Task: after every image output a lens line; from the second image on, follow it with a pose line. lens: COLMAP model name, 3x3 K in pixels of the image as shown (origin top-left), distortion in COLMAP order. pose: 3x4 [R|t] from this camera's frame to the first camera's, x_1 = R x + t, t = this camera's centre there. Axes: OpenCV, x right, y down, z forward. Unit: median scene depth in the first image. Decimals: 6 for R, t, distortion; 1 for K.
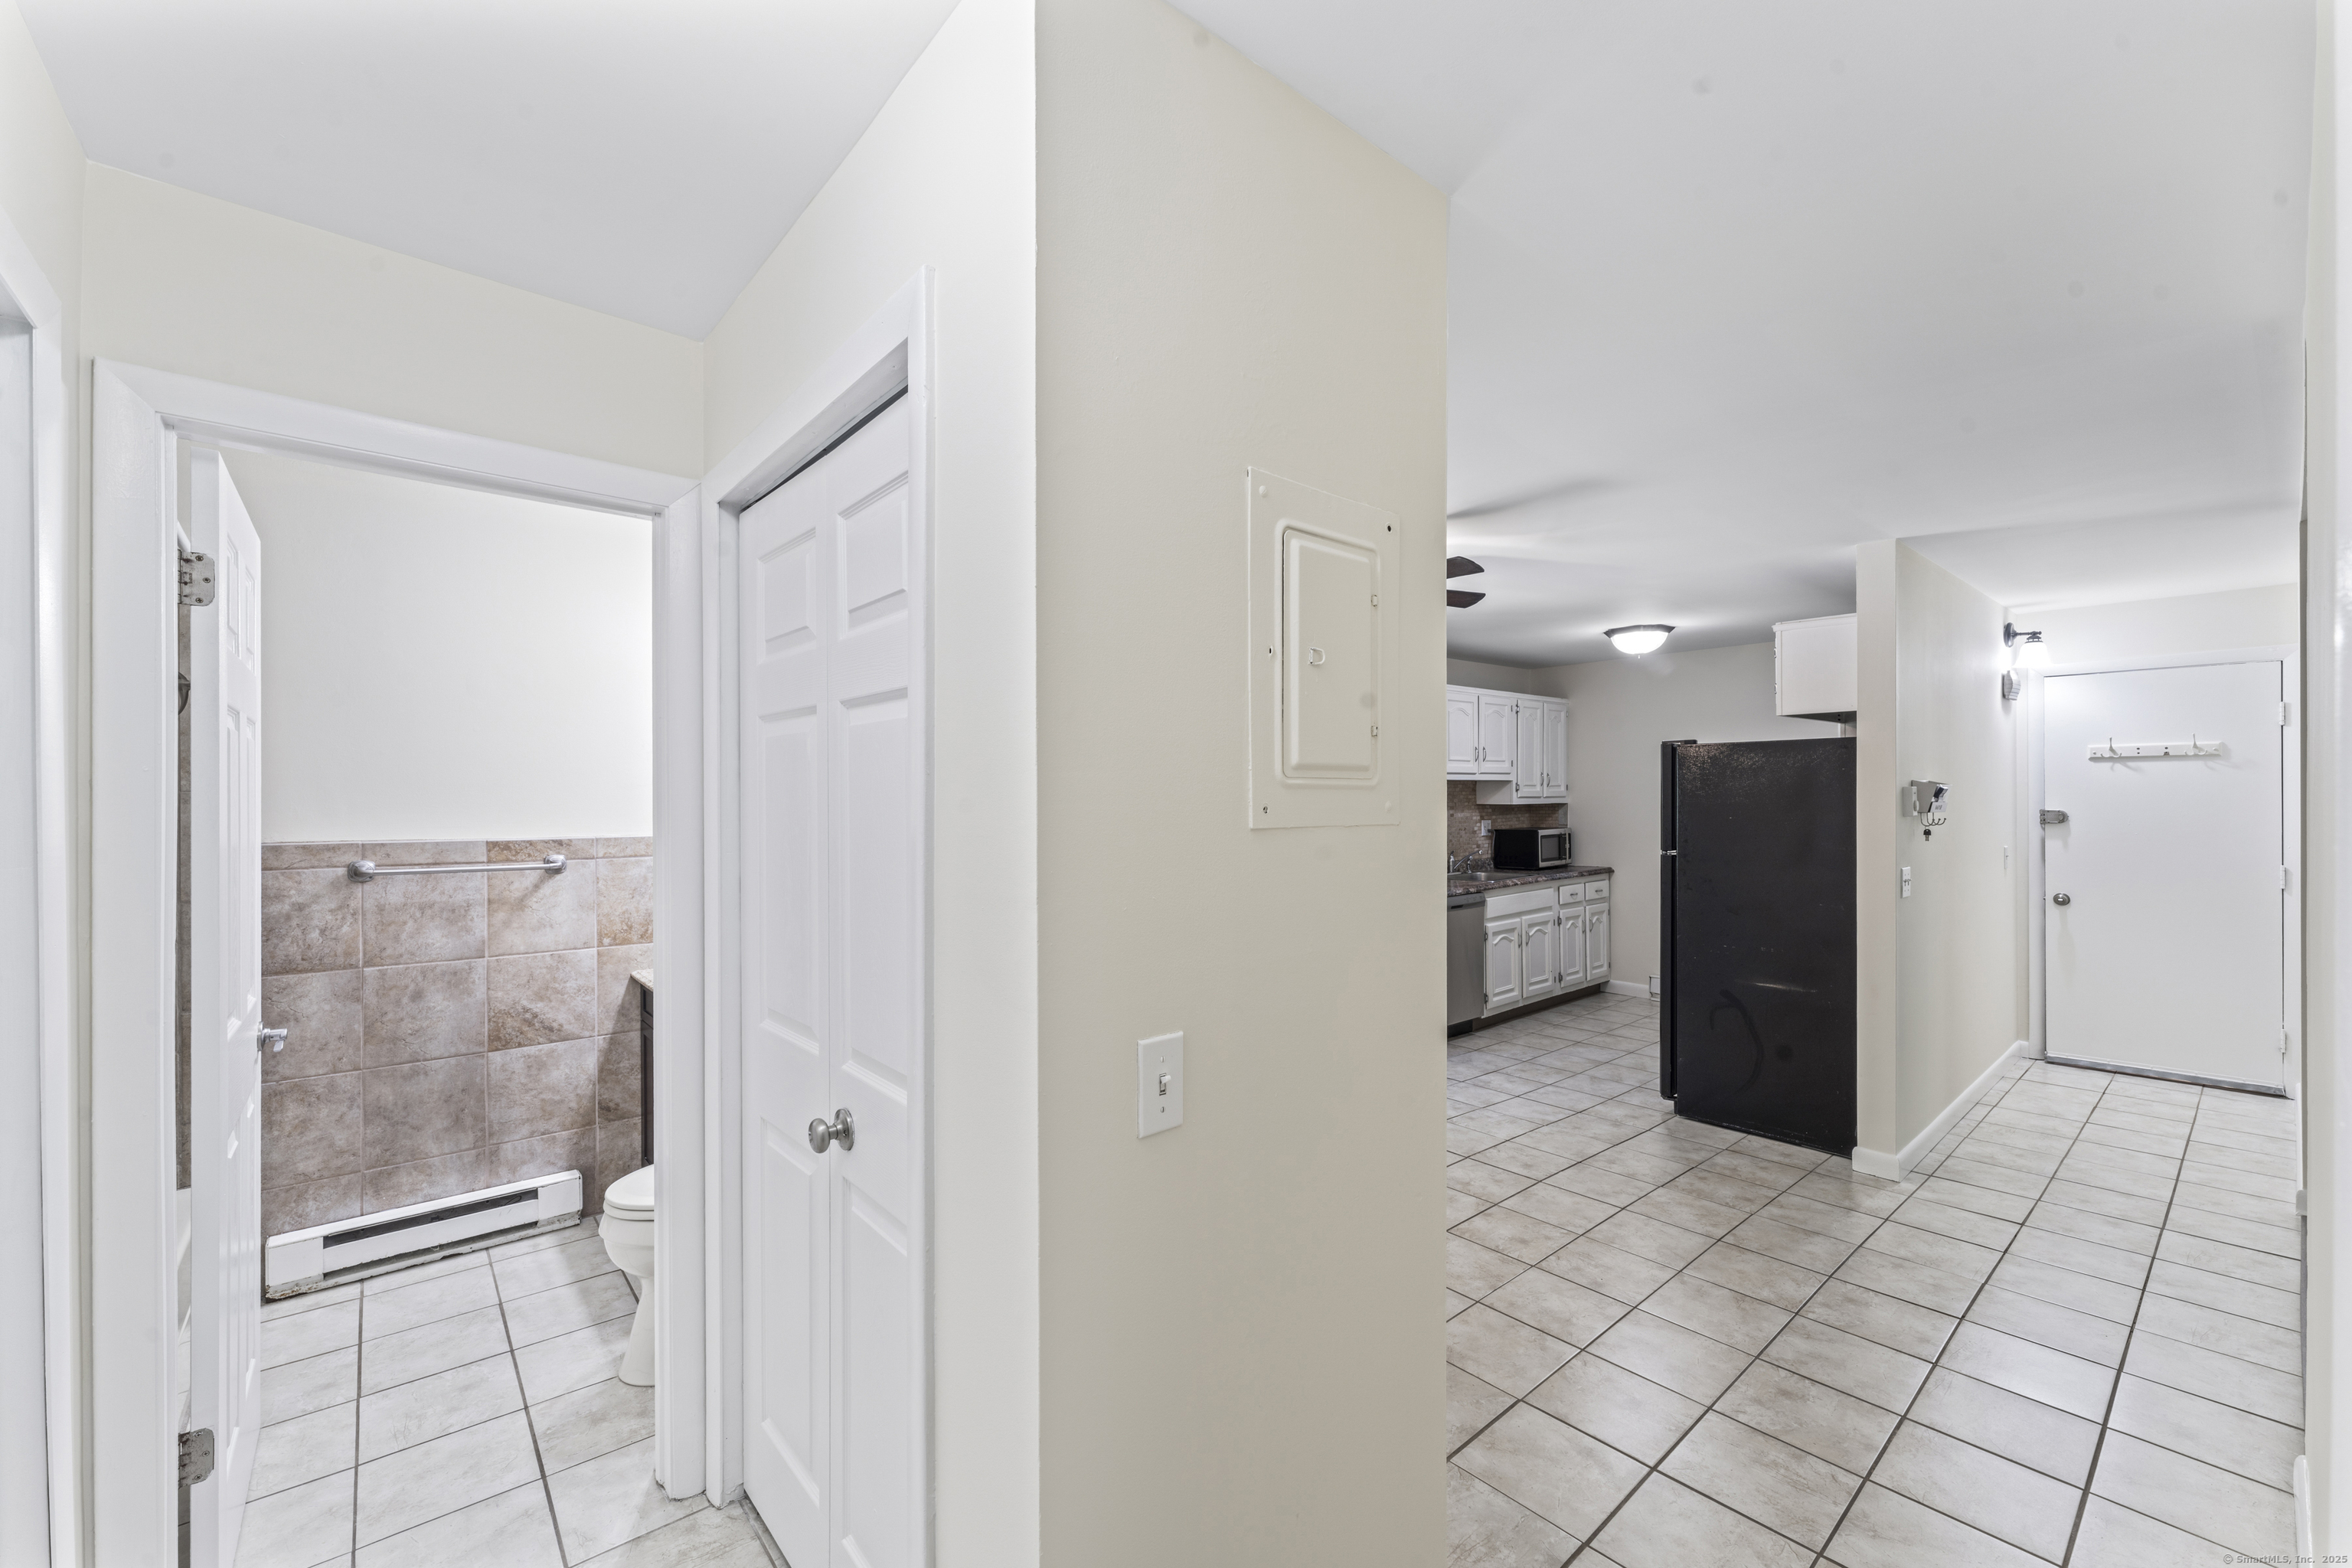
lens RADIAL K [[946.7, 0, 1173.9], [0, 946.7, 801.4], [0, 0, 1]] dist [0.000463, 0.000507]
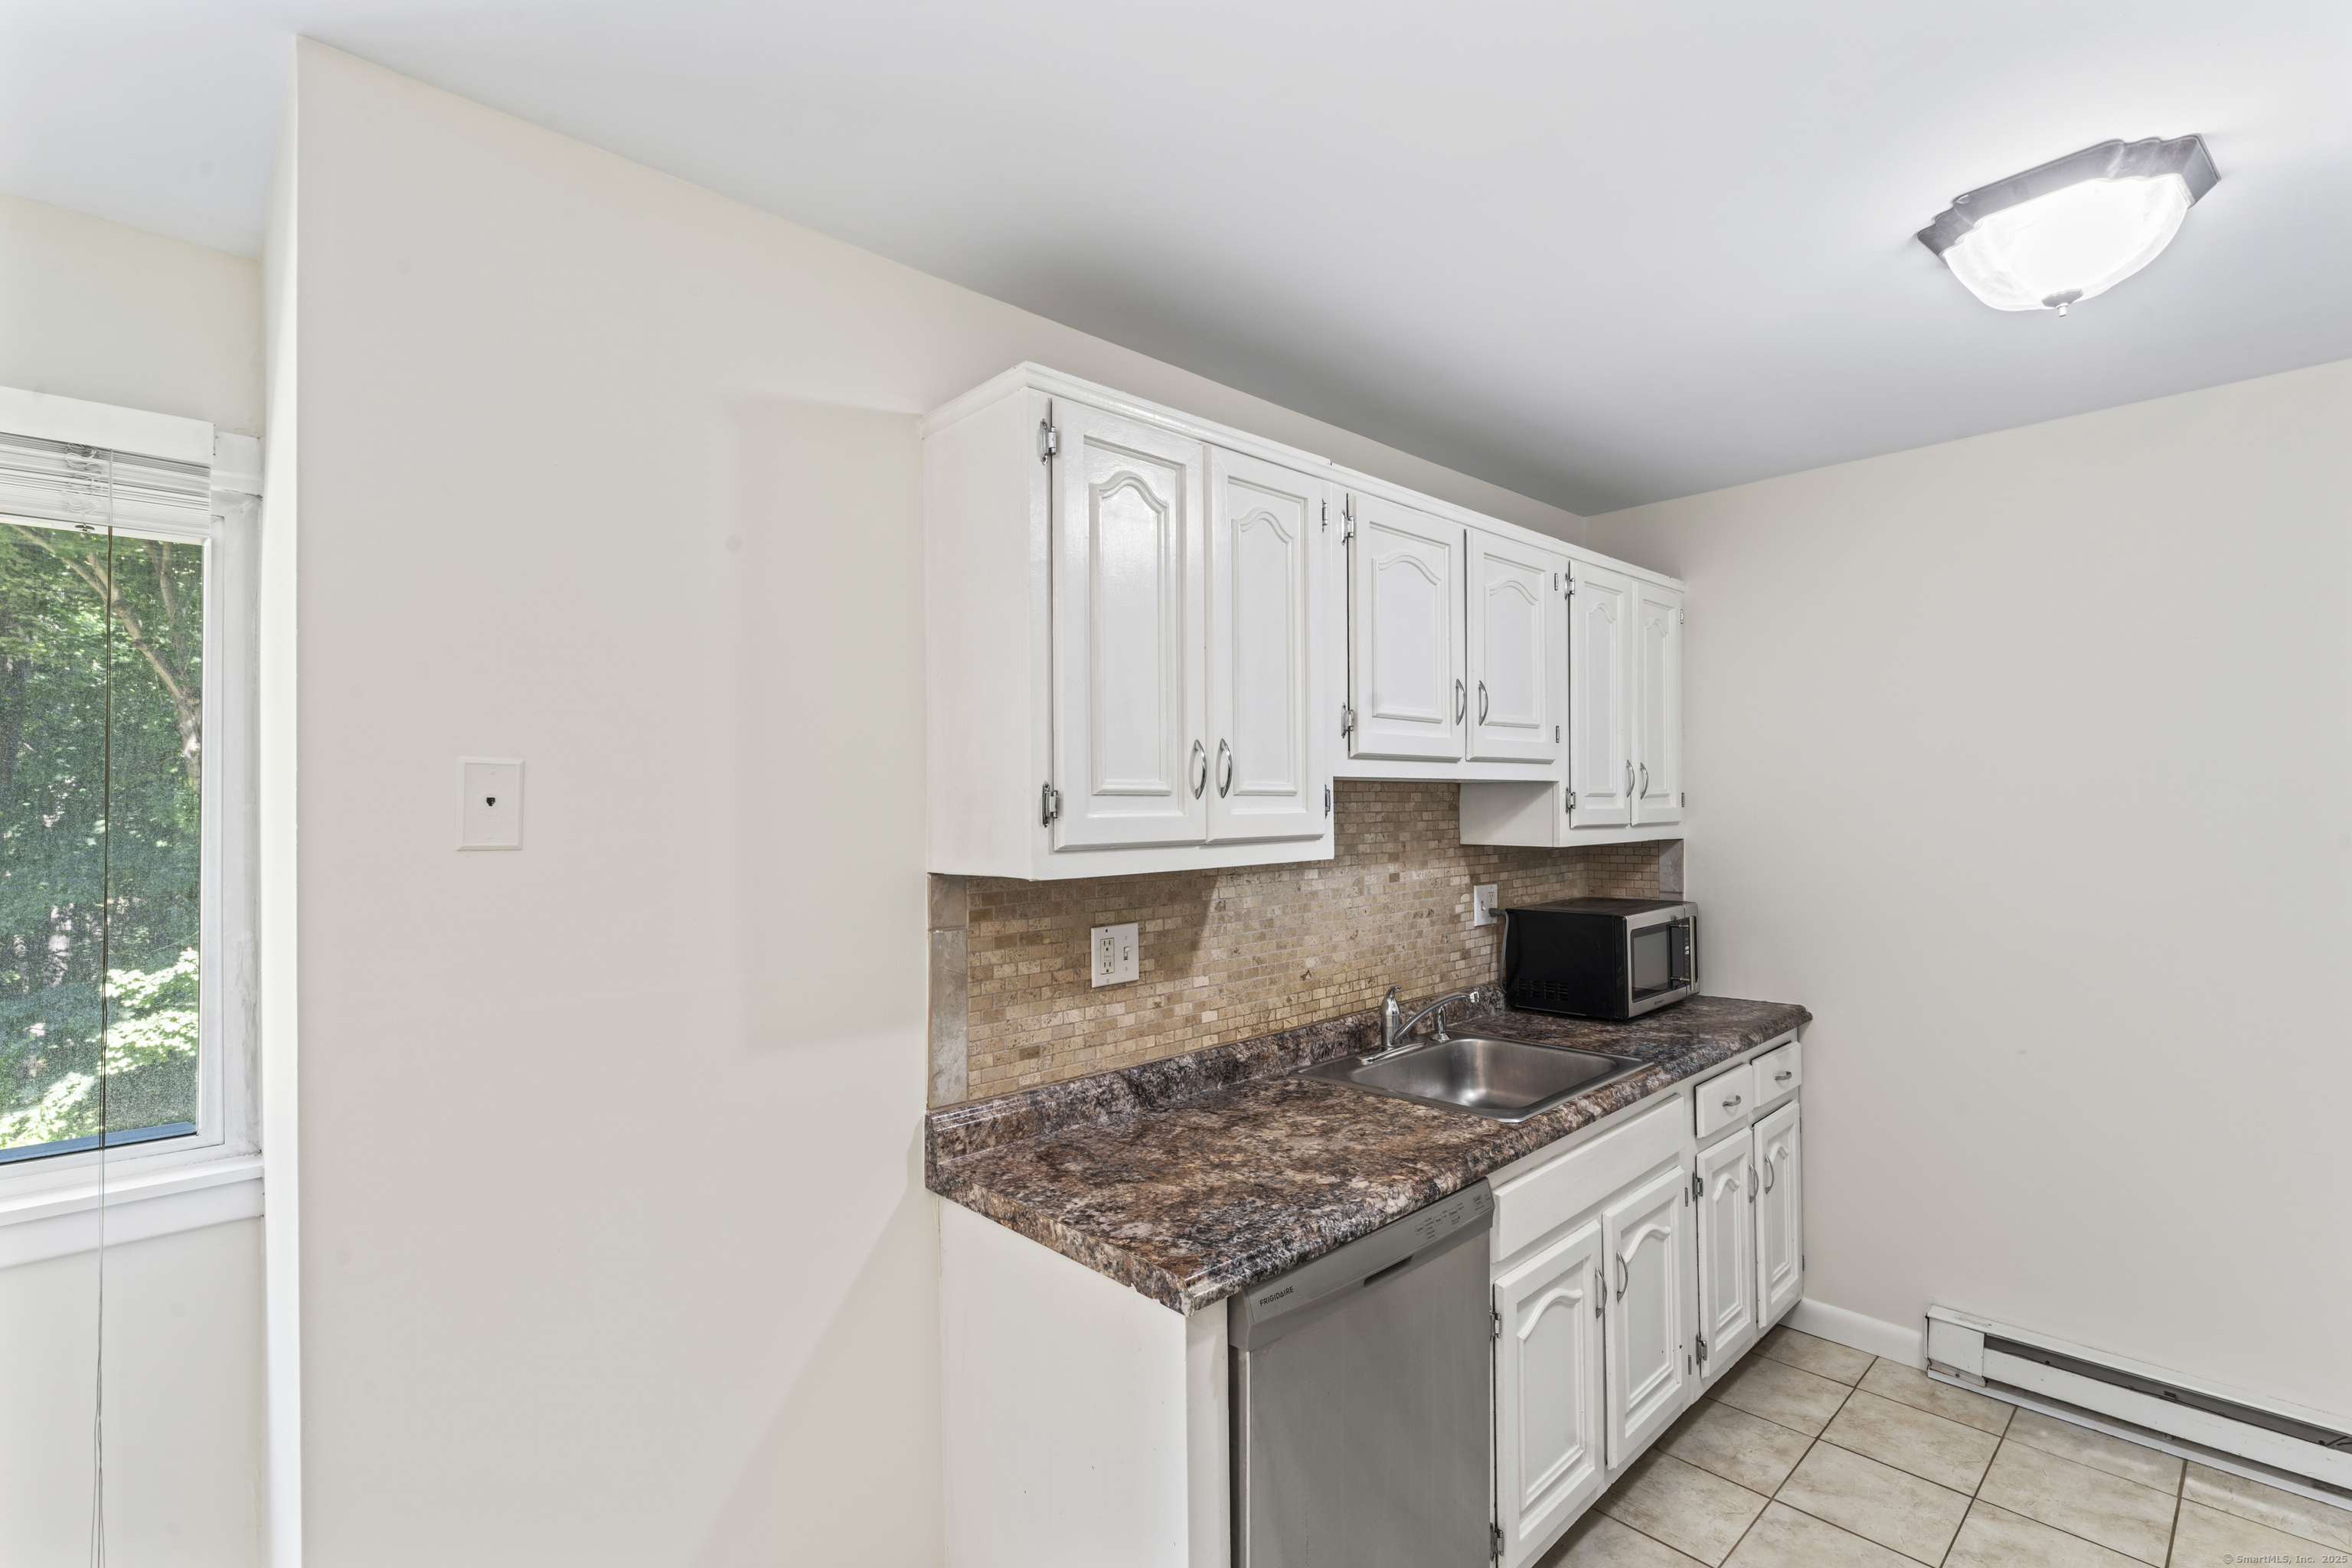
lens RADIAL K [[1078.3, 0, 1181.8], [0, 1078.3, 795.3], [0, 0, 1]] dist [-0.003785, 0.000324]
pose [[0.998320, -0.000063, 0.057938, 0.198429], [0.000836, 0.999911, -0.013312, -0.011785], [-0.057932, 0.013338, 0.998231, 0.622633]]
